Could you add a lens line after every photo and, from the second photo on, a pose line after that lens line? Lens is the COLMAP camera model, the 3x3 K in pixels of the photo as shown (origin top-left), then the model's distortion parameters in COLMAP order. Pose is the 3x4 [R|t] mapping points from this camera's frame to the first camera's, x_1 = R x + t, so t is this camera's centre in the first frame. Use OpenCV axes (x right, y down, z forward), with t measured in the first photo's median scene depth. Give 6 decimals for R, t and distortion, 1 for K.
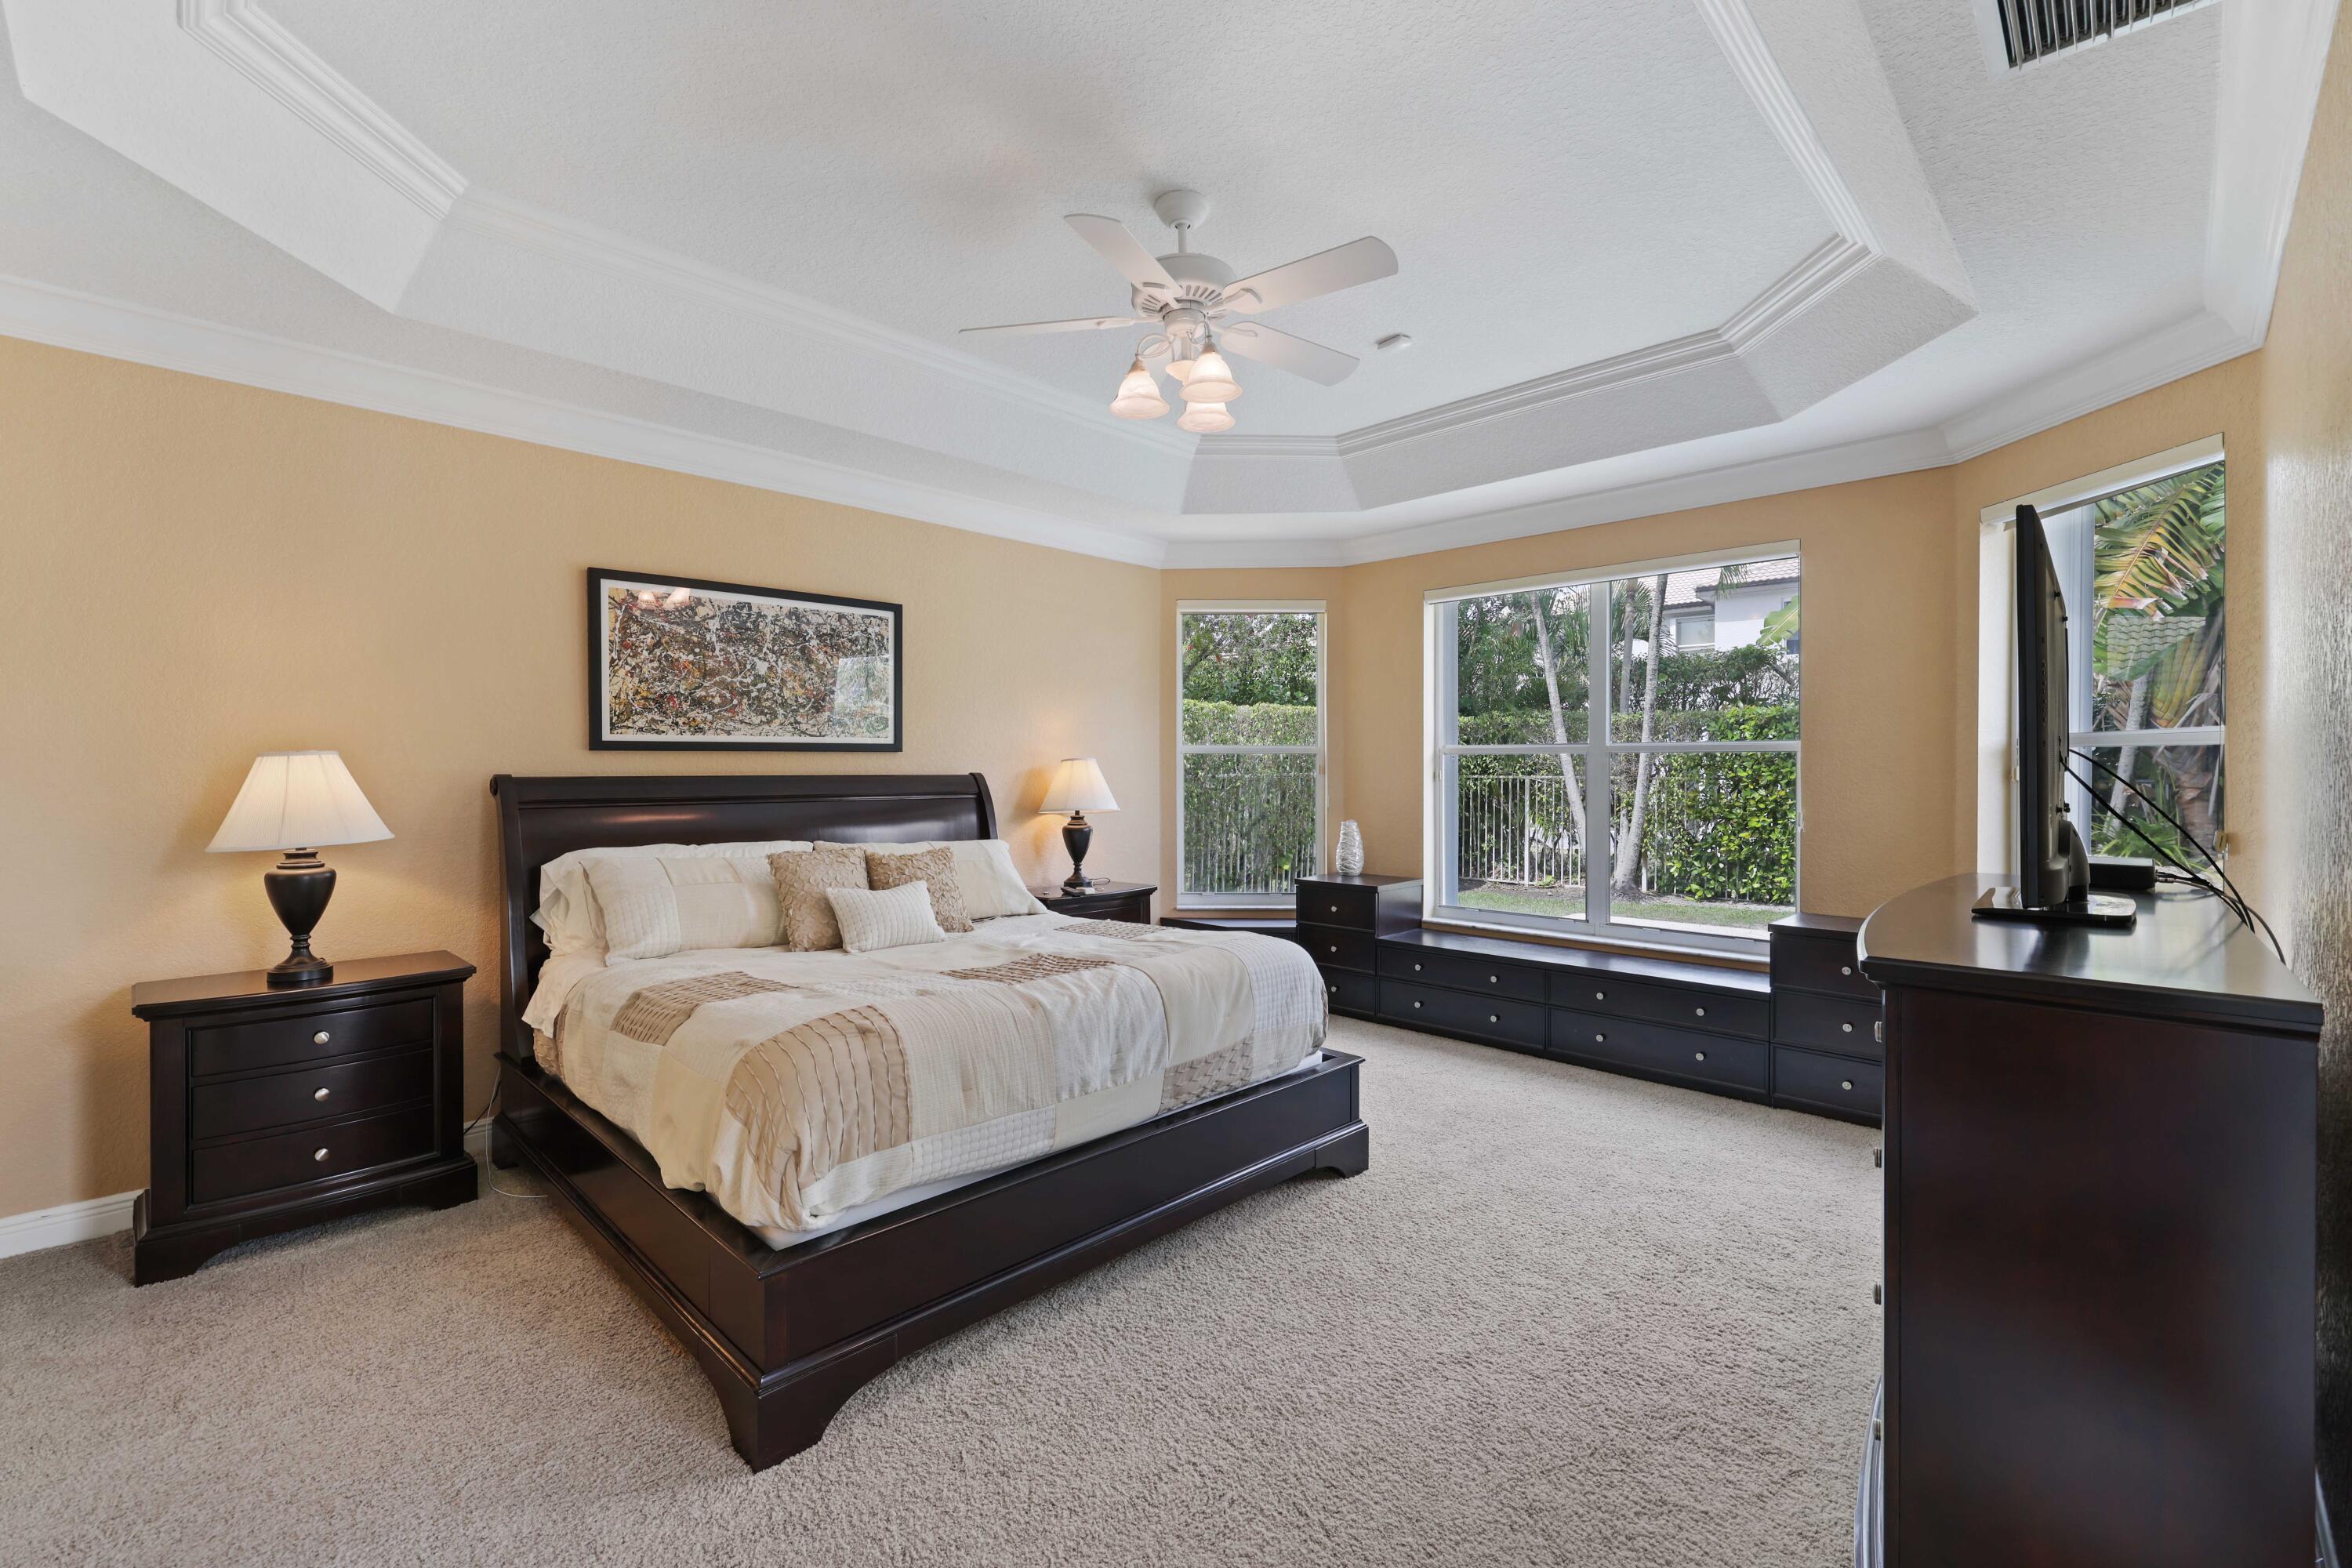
lens RADIAL K [[1007.4, 0, 1168.8], [0, 1007.4, 776.8], [0, 0, 1]] dist [-0.002351, 0.000519]
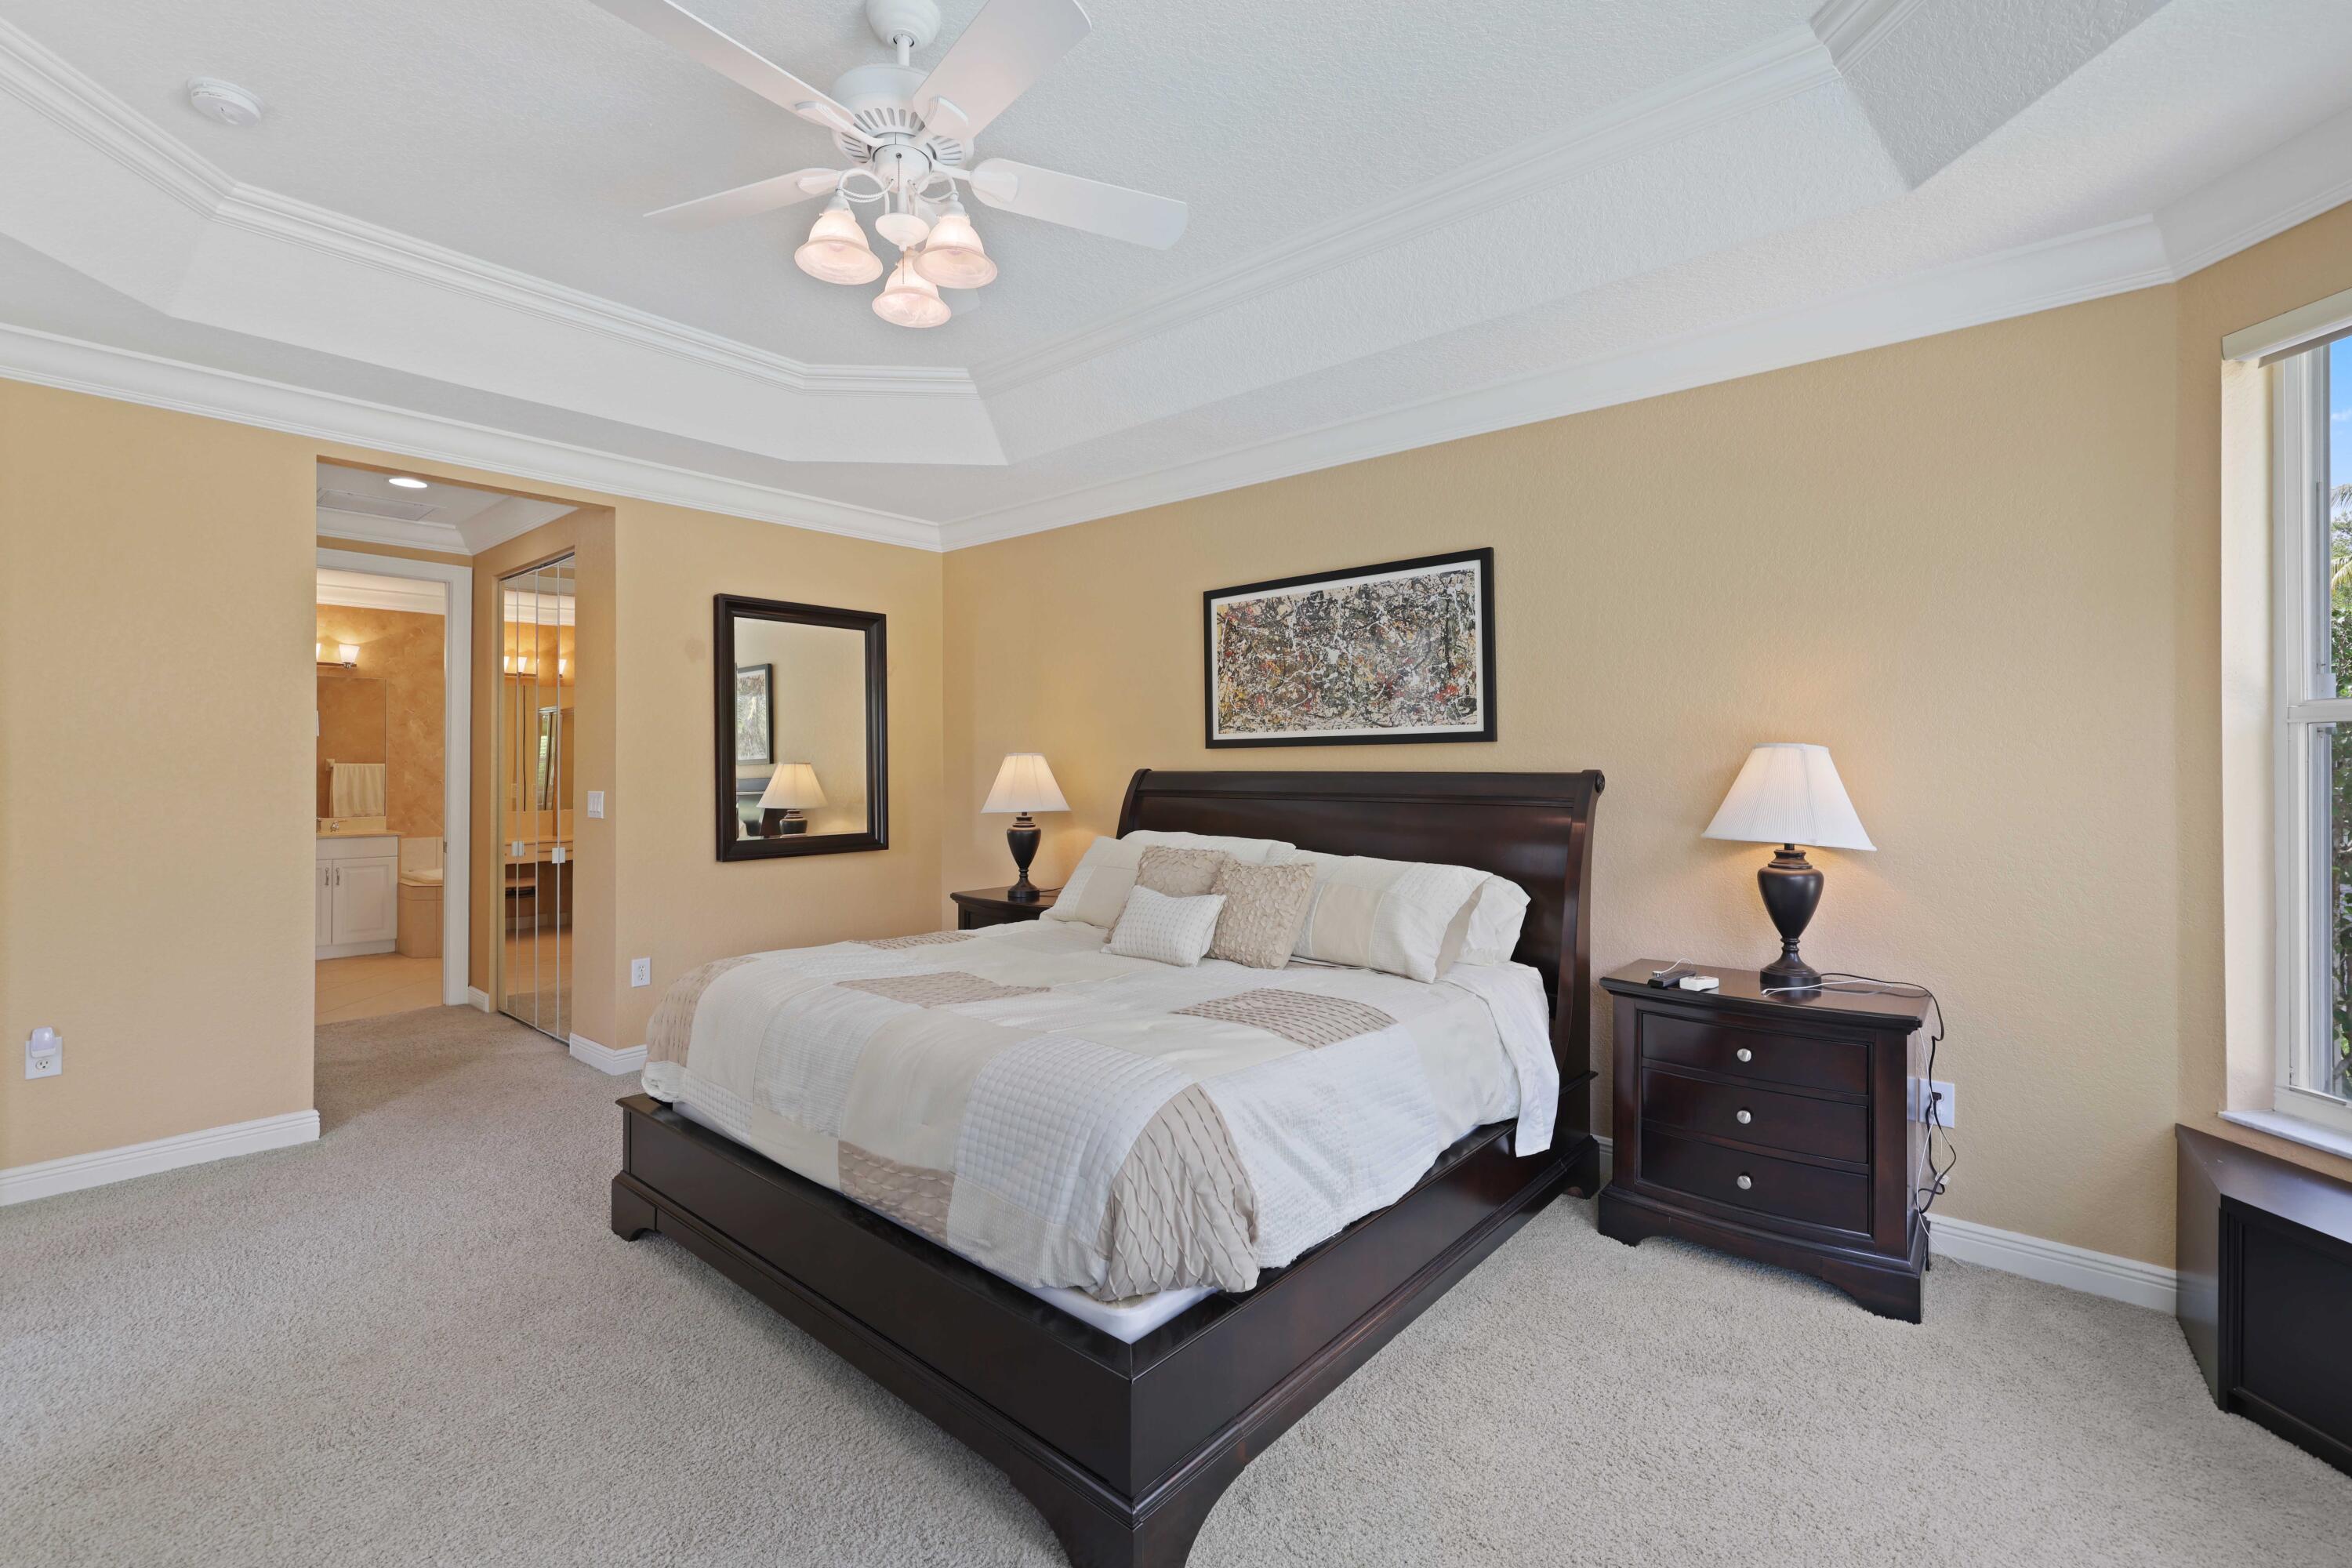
lens RADIAL K [[1007.4, 0, 1158.4], [0, 1007.4, 764.8], [0, 0, 1]] dist [-0.002351, 0.000519]
pose [[0.066679, -0.007916, -0.997743, 0.538560], [-0.014902, 0.999849, -0.008929, 0.003260], [0.997663, 0.015464, 0.066551, 0.804911]]
